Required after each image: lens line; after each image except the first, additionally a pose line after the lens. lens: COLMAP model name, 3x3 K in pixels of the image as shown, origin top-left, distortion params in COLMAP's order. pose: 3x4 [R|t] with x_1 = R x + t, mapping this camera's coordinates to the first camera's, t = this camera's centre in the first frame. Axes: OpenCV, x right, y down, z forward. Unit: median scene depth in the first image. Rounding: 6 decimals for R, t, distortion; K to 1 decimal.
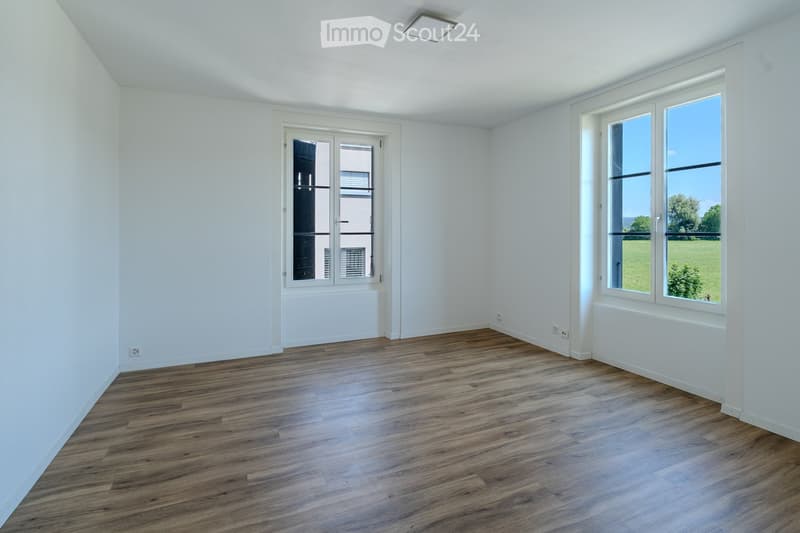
lens RADIAL K [[400.6, 0, 395.3], [0, 400.6, 226.2], [0, 0, 1]] dist [-0.005318, -0.000054]
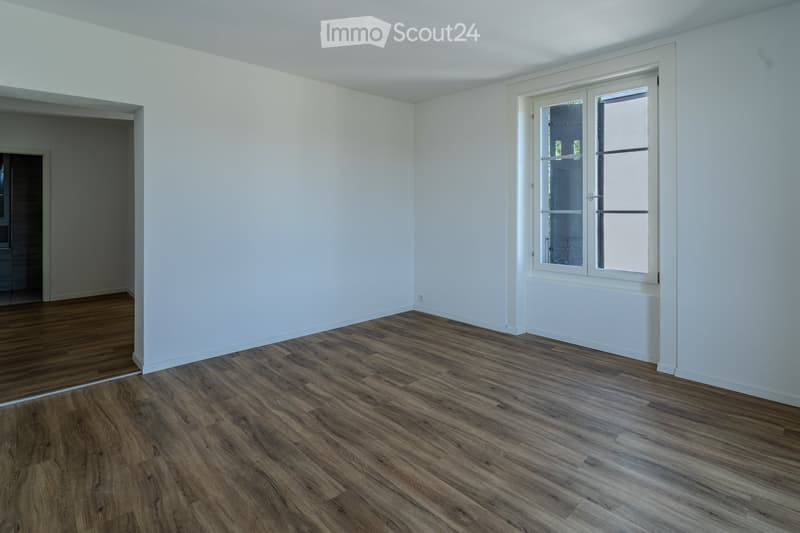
lens RADIAL K [[400.6, 0, 395.3], [0, 400.6, 226.2], [0, 0, 1]] dist [-0.005318, -0.000054]
pose [[0.339225, 0.042912, -0.939726, 0.847376], [0.009272, 0.998758, 0.048954, 0.008140], [0.940659, -0.025320, 0.338406, 0.680741]]
